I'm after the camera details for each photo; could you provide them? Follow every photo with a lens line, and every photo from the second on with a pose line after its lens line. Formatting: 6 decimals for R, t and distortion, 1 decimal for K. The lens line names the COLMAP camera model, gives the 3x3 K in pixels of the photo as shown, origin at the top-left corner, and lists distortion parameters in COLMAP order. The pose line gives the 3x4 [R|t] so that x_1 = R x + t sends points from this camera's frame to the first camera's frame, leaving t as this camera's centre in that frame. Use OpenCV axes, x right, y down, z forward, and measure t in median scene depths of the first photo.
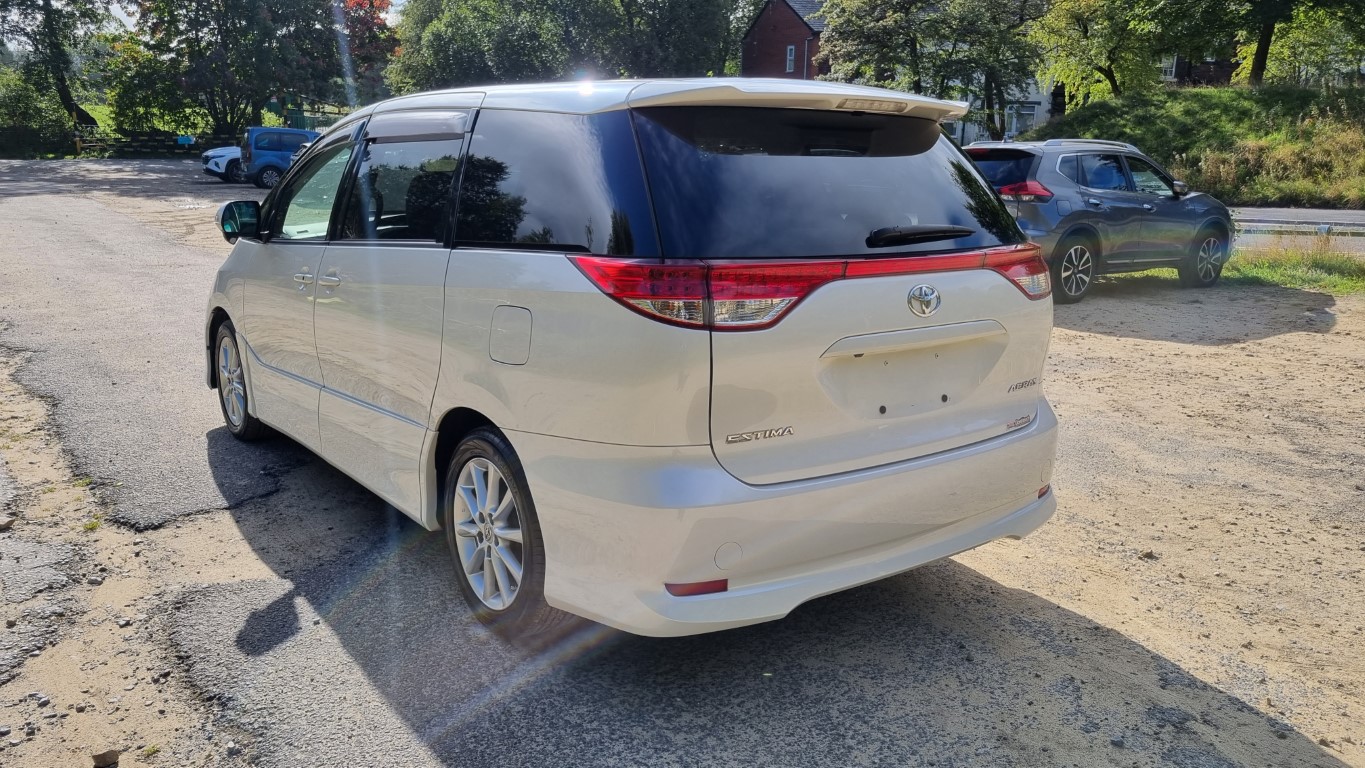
lens RADIAL K [[1008.4, 0, 681.8], [0, 1008.4, 385.2], [0, 0, 1]] dist [0.041062, -0.015706]
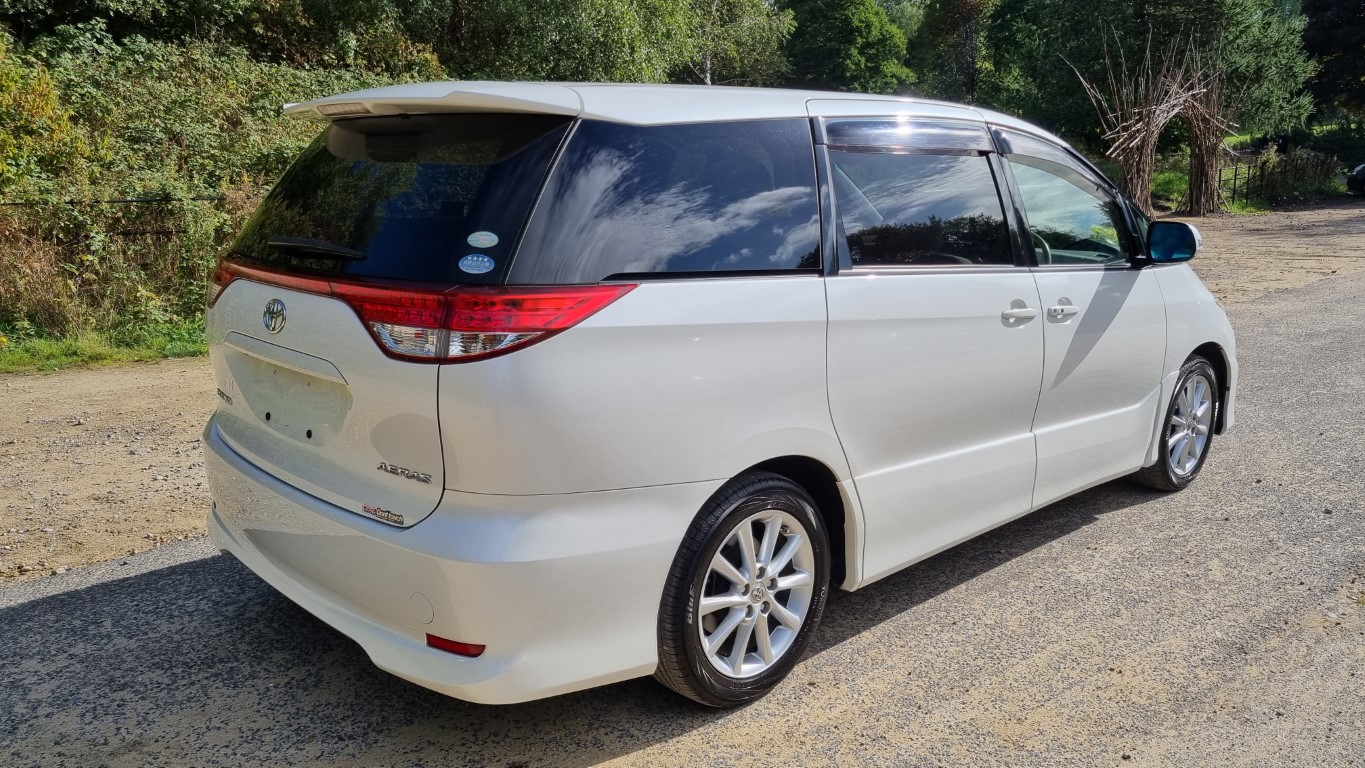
lens RADIAL K [[1008.4, 0, 684.0], [0, 1008.4, 385.2], [0, 0, 1]] dist [0.041062, -0.015706]
pose [[0.130060, 0.198547, -0.971423, 1.240642], [-0.210103, 0.963015, 0.168699, -0.265766], [0.968990, 0.182158, 0.166965, 1.236559]]
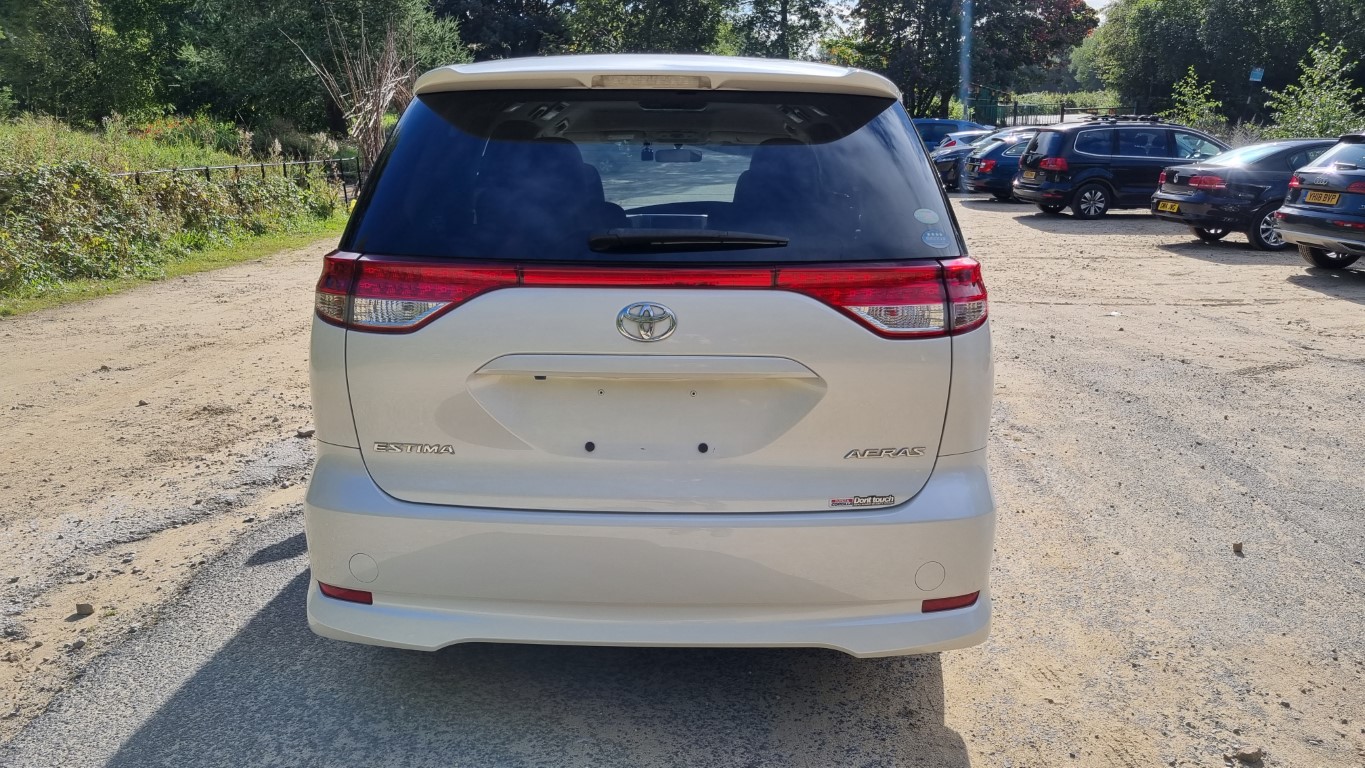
lens RADIAL K [[1008.4, 0, 686.6], [0, 1008.4, 383.8], [0, 0, 1]] dist [0.041062, -0.015706]
pose [[0.797259, 0.129289, -0.589629, 0.753660], [-0.123595, 0.991062, 0.050195, -0.079697], [0.590849, 0.032857, 0.806113, 0.370899]]
